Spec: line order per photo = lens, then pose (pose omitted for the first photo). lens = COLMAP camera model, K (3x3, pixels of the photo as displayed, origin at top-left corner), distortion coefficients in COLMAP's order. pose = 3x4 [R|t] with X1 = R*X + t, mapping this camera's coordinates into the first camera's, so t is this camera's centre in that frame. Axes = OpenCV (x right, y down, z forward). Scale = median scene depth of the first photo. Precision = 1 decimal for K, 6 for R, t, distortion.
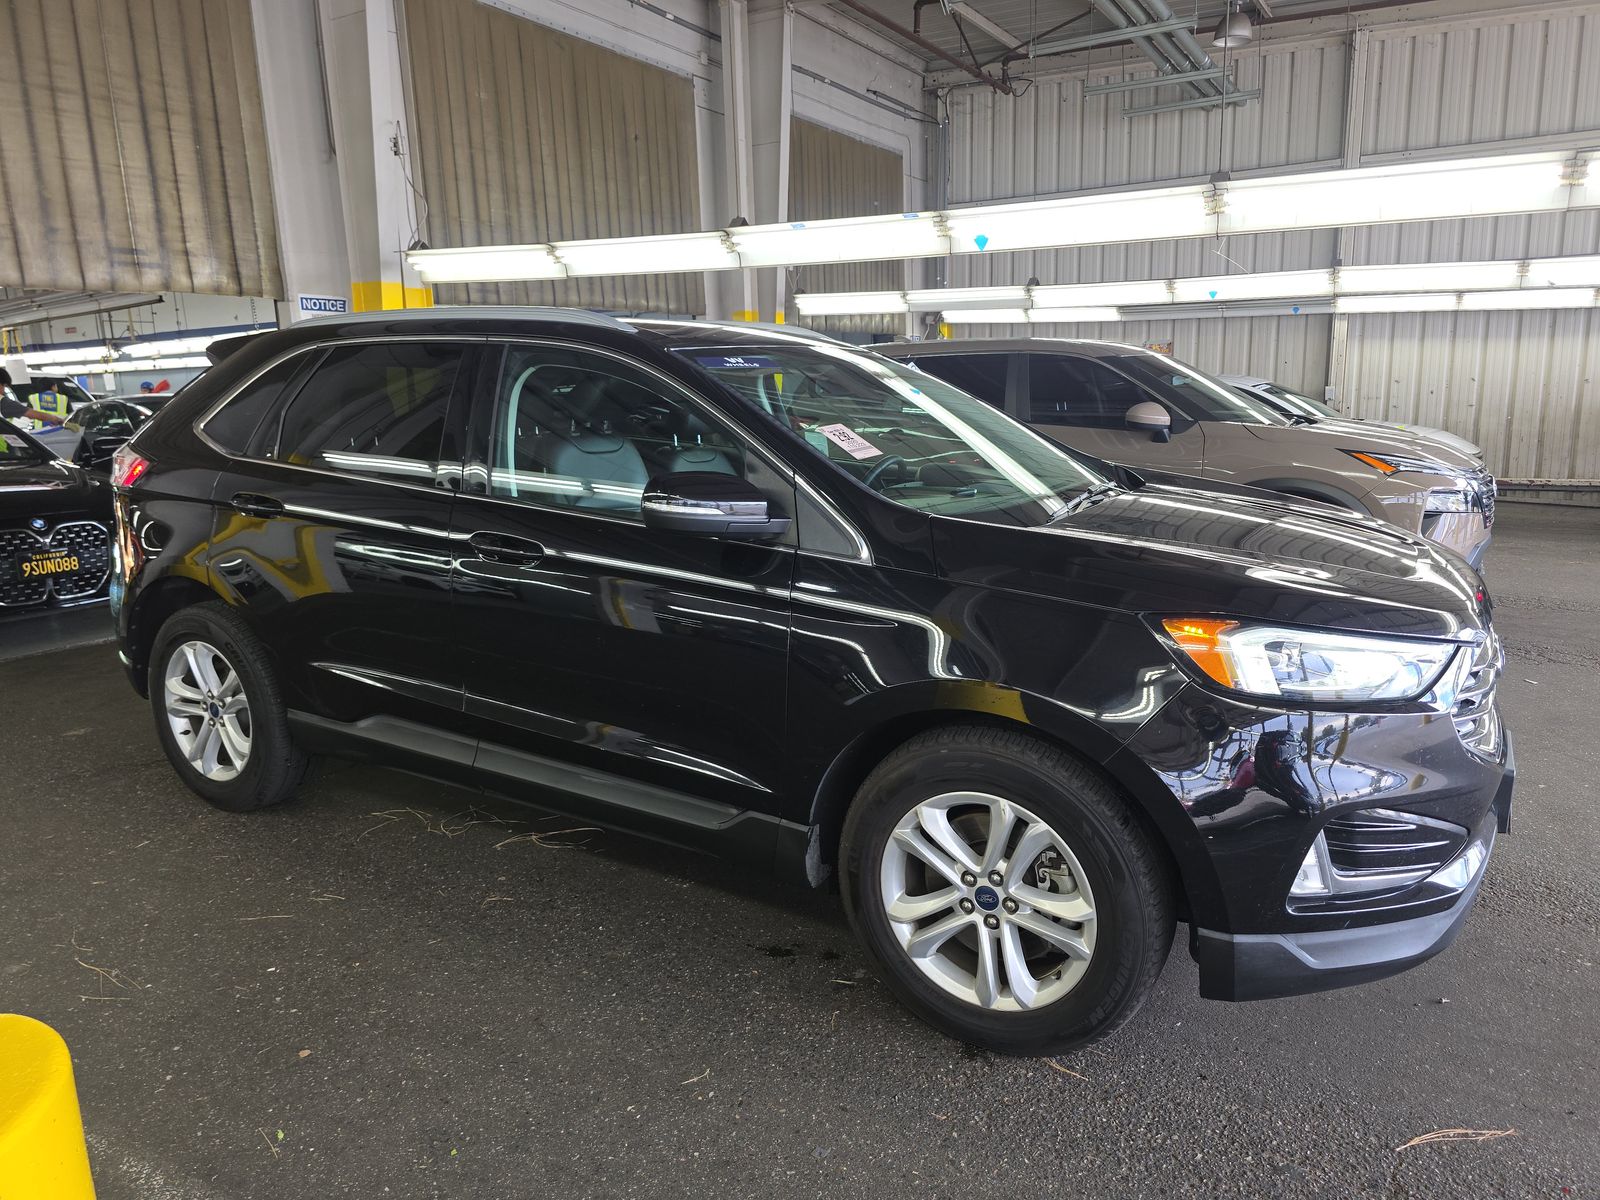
lens RADIAL K [[1092.1, 0, 770.3], [0, 1092.1, 597.8], [0, 0, 1]] dist [-0.000319, -0.008760]
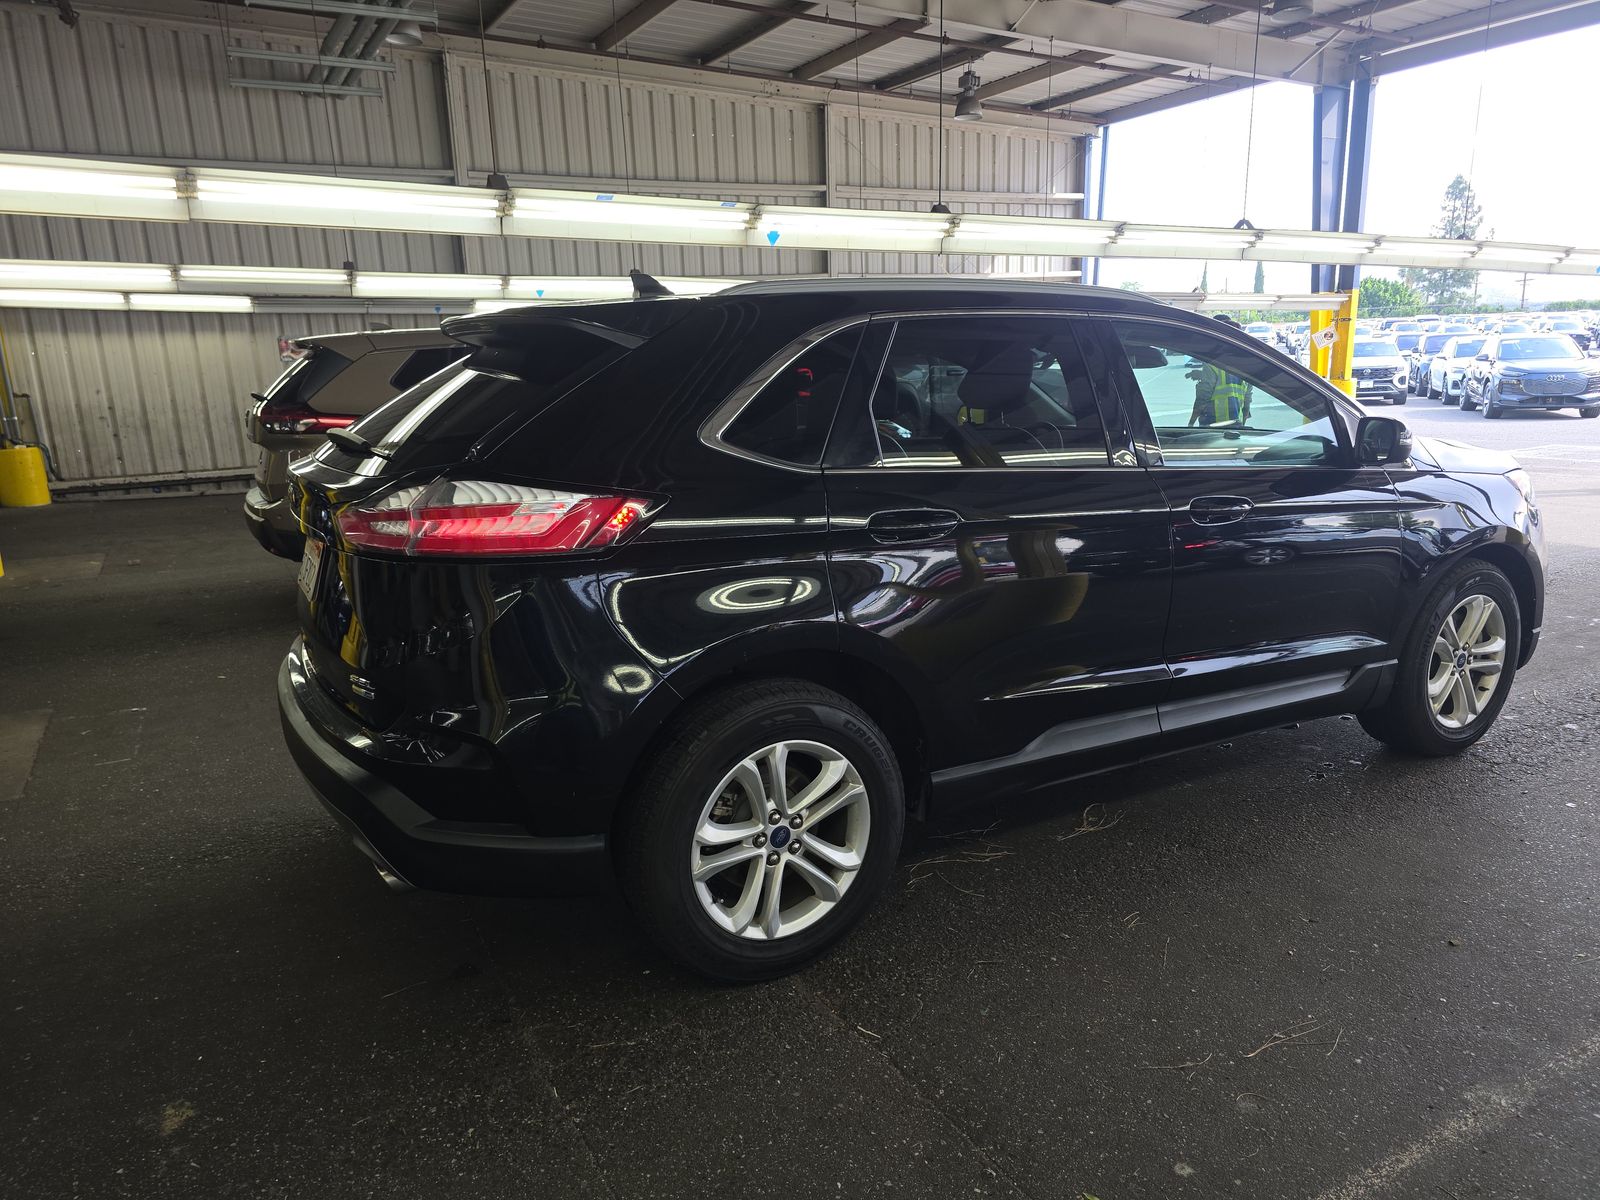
lens RADIAL K [[1081.7, 0, 800.6], [0, 1081.7, 608.0], [0, 0, 1]] dist [0.019928, -0.003748]
pose [[0.484283, -0.192250, 0.853528, -1.301885], [0.185028, 0.975999, 0.114853, -0.143203], [-0.855123, 0.102305, 0.508231, 0.761116]]
